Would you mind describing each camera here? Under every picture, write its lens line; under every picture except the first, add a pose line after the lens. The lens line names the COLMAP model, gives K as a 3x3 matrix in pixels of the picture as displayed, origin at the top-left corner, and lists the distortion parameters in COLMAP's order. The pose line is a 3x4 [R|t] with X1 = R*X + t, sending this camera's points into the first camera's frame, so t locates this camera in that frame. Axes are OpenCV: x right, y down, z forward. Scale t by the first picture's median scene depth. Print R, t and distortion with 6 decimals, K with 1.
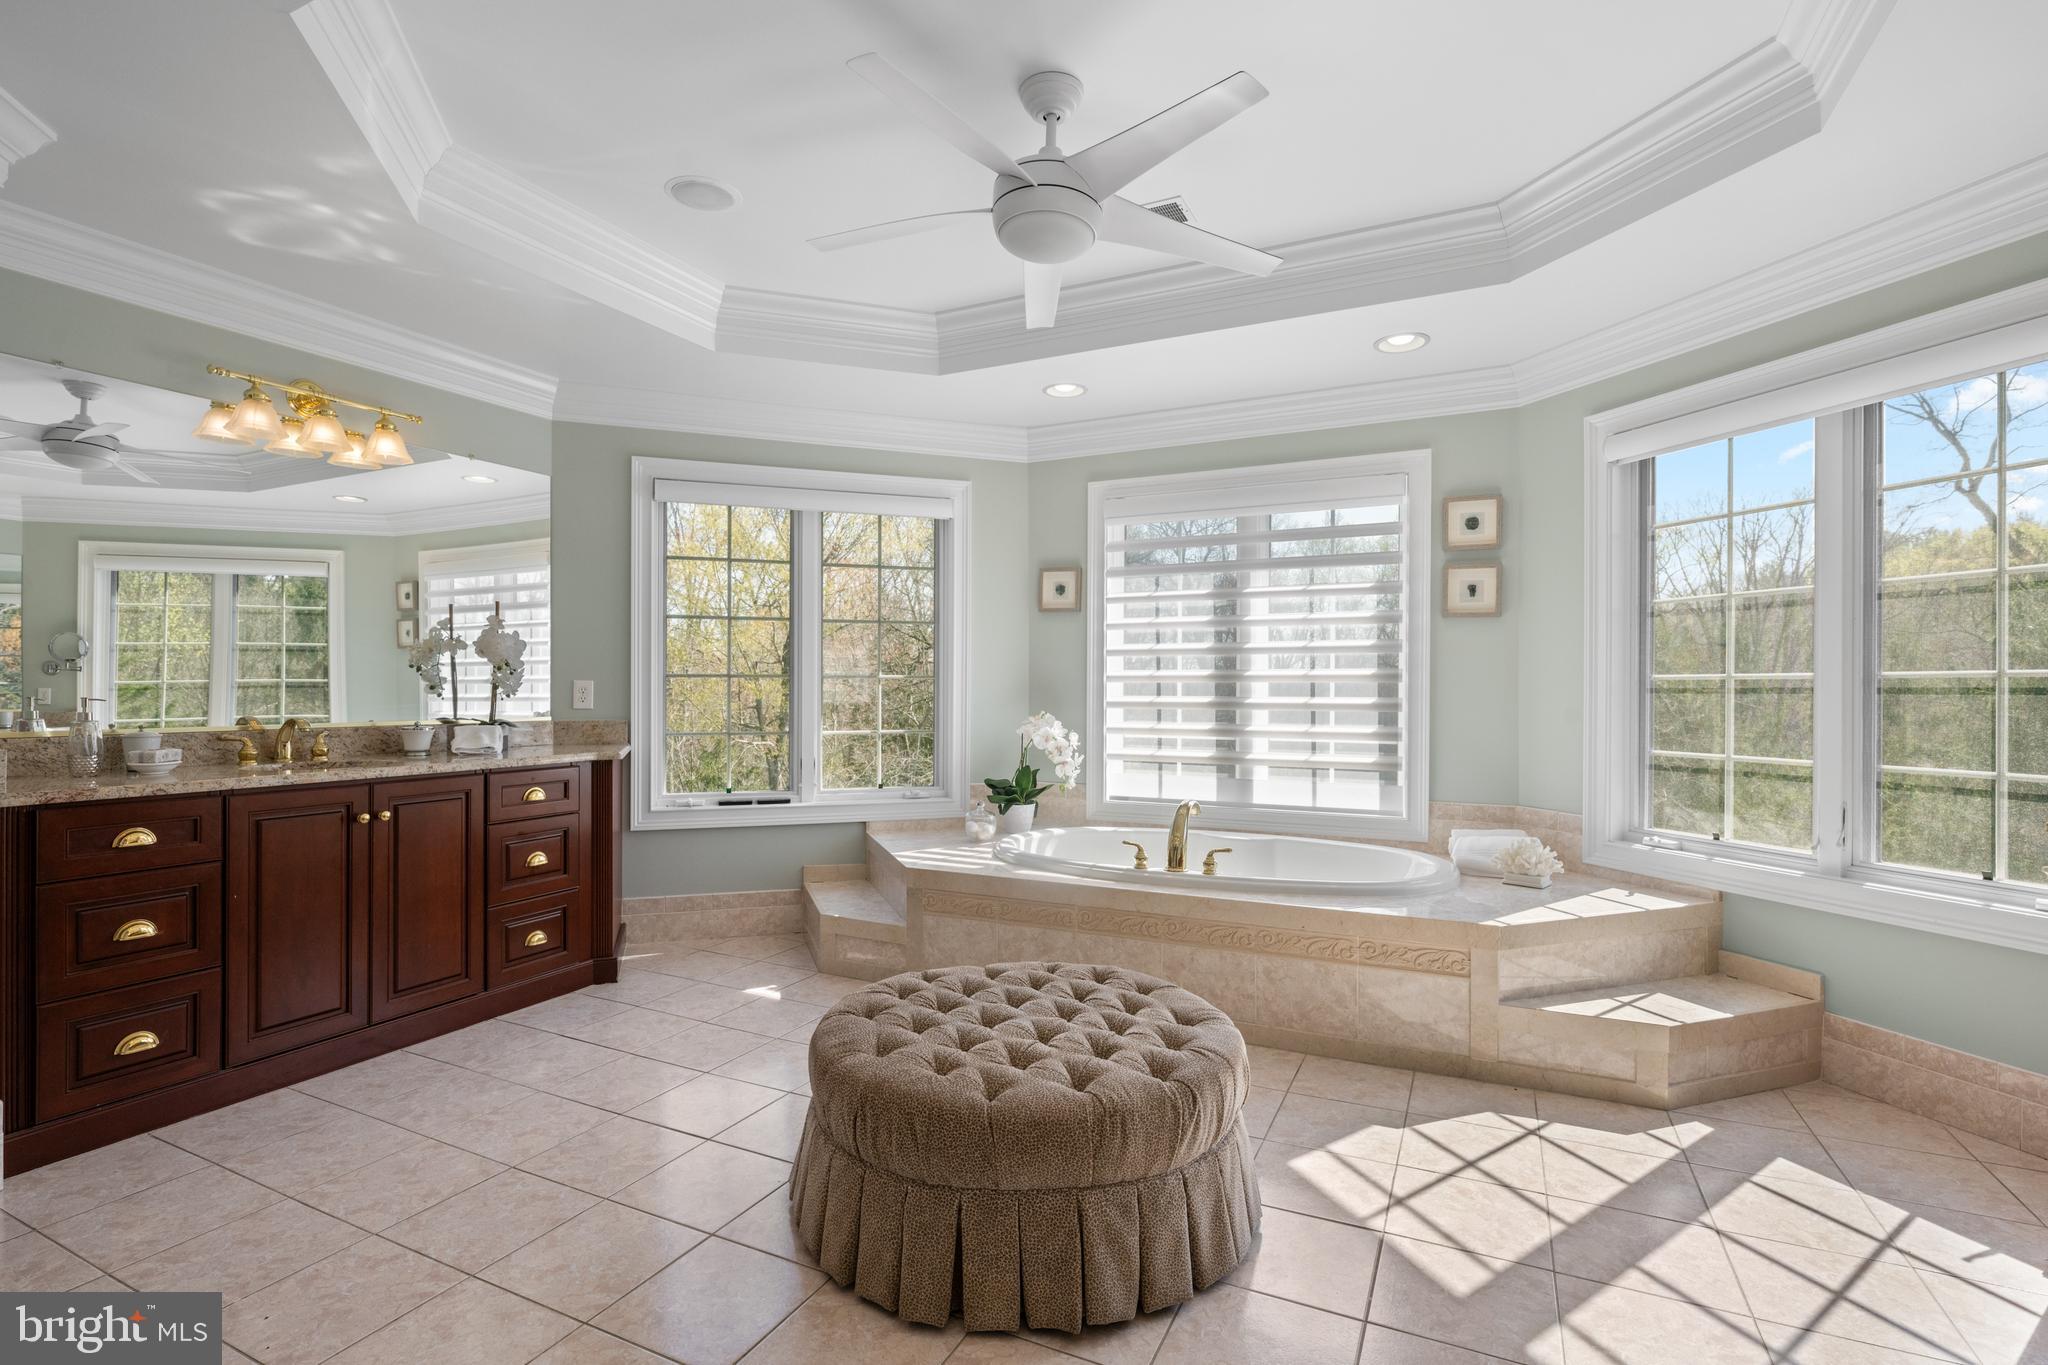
lens RADIAL K [[981.3, 0, 1023.2], [0, 981.3, 684.5], [0, 0, 1]] dist [-0.000324, 0.000032]
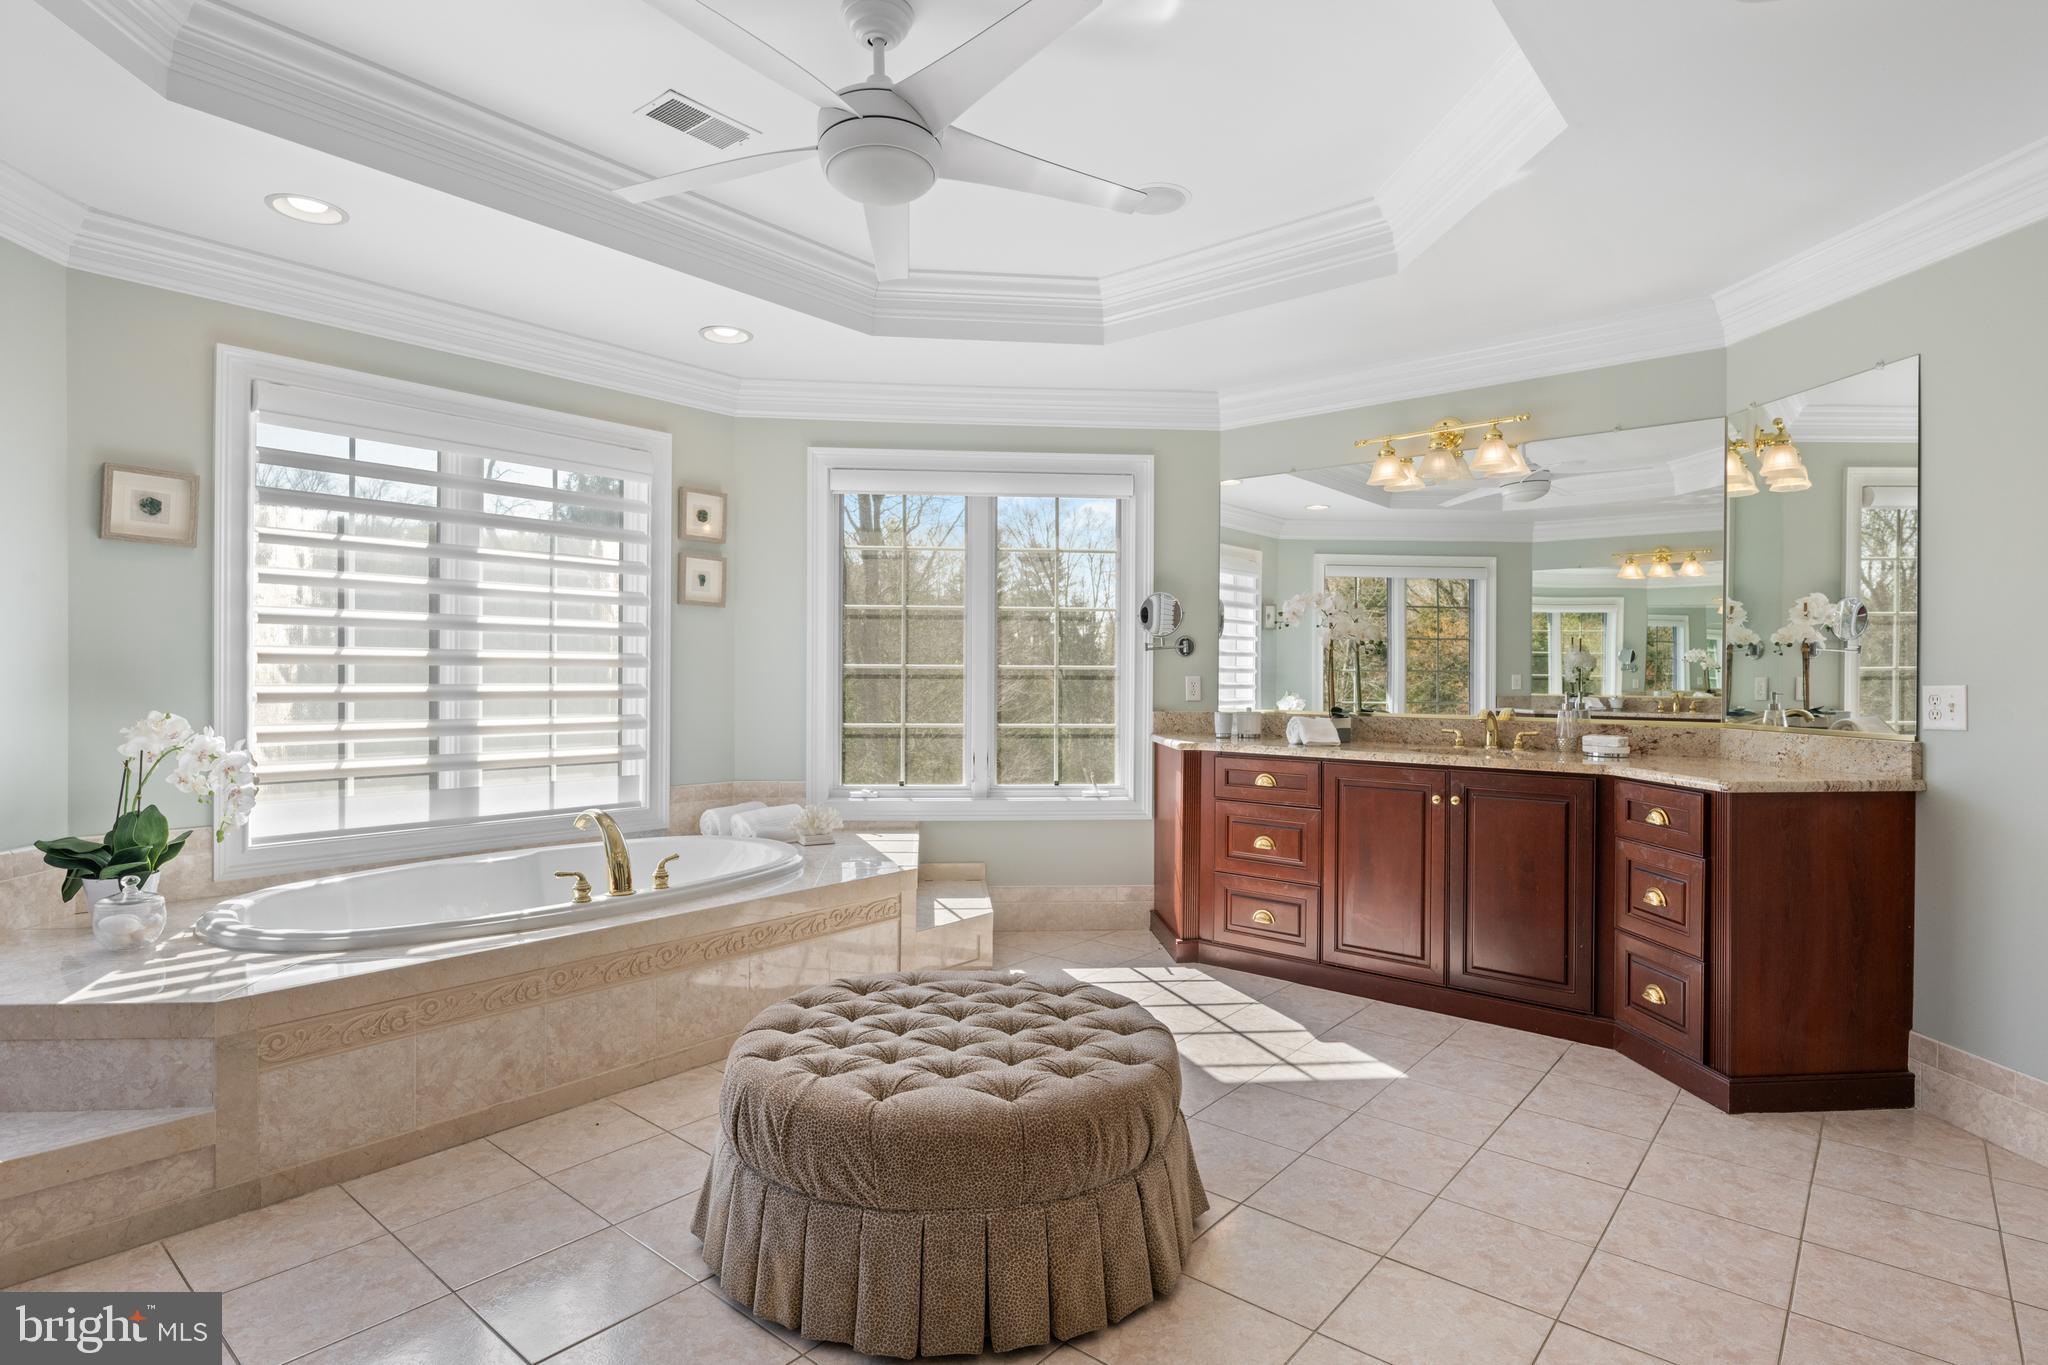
lens RADIAL K [[1055.3, 0, 1028.1], [0, 1055.3, 679.7], [0, 0, 1]] dist [-0.001574, 0.000104]
pose [[0.227833, -0.005414, 0.973685, -0.548646], [-0.010242, 0.999916, 0.007956, -0.002439], [-0.973646, -0.011785, 0.227759, 0.399603]]
